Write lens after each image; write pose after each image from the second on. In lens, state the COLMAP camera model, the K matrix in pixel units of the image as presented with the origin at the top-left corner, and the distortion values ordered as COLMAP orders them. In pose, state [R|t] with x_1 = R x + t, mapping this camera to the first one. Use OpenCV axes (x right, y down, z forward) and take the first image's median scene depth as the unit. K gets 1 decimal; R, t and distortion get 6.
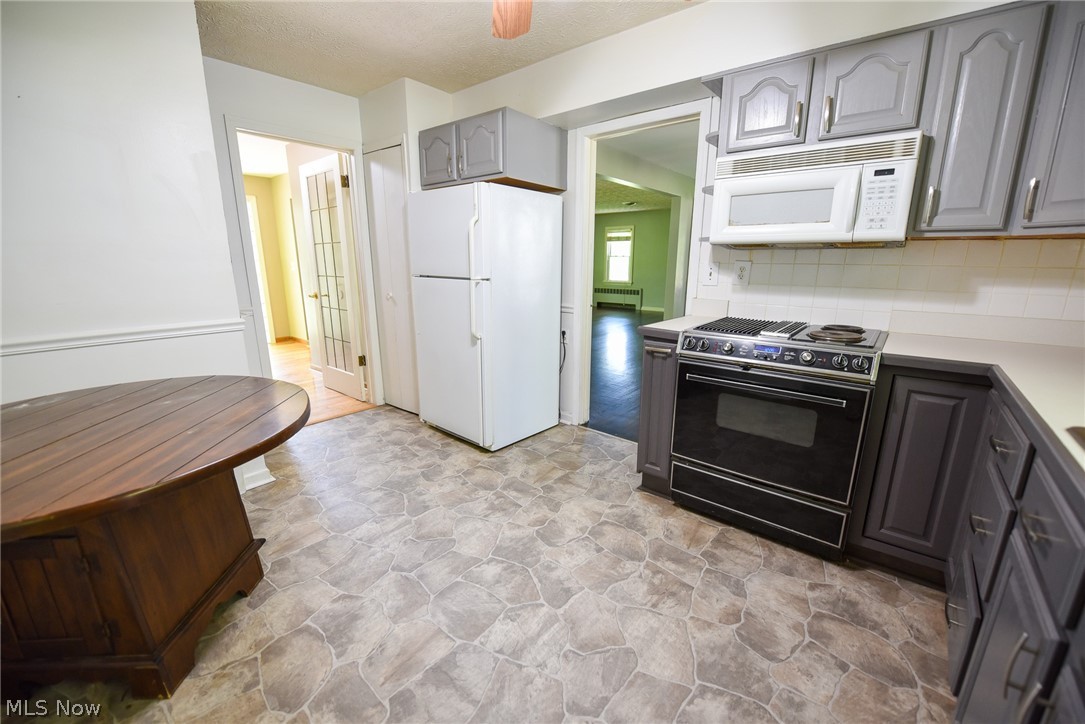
lens RADIAL K [[444.2, 0, 537.1], [0, 444.2, 363.1], [0, 0, 1]] dist [-0.000792, -0.000125]
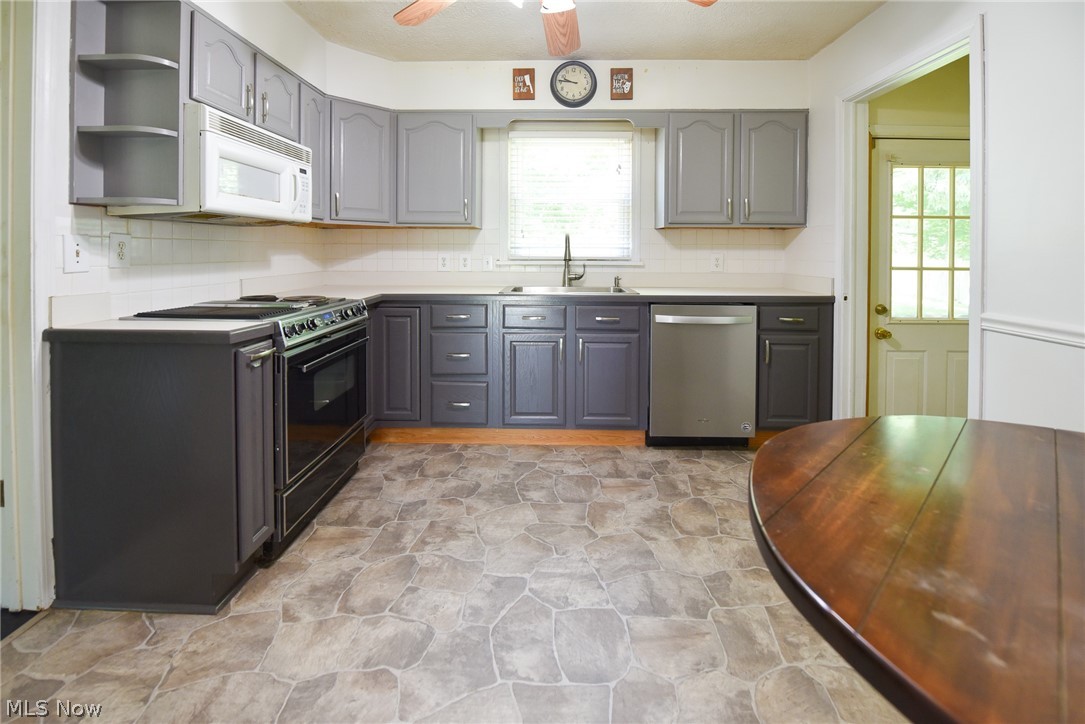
lens RADIAL K [[444.2, 0, 537.3], [0, 444.2, 359.6], [0, 0, 1]] dist [-0.000792, -0.000125]
pose [[-0.613375, -0.191074, 0.766330, -0.617433], [0.175467, 0.913076, 0.368108, -0.241541], [-0.770054, 0.360254, -0.526531, 1.293569]]
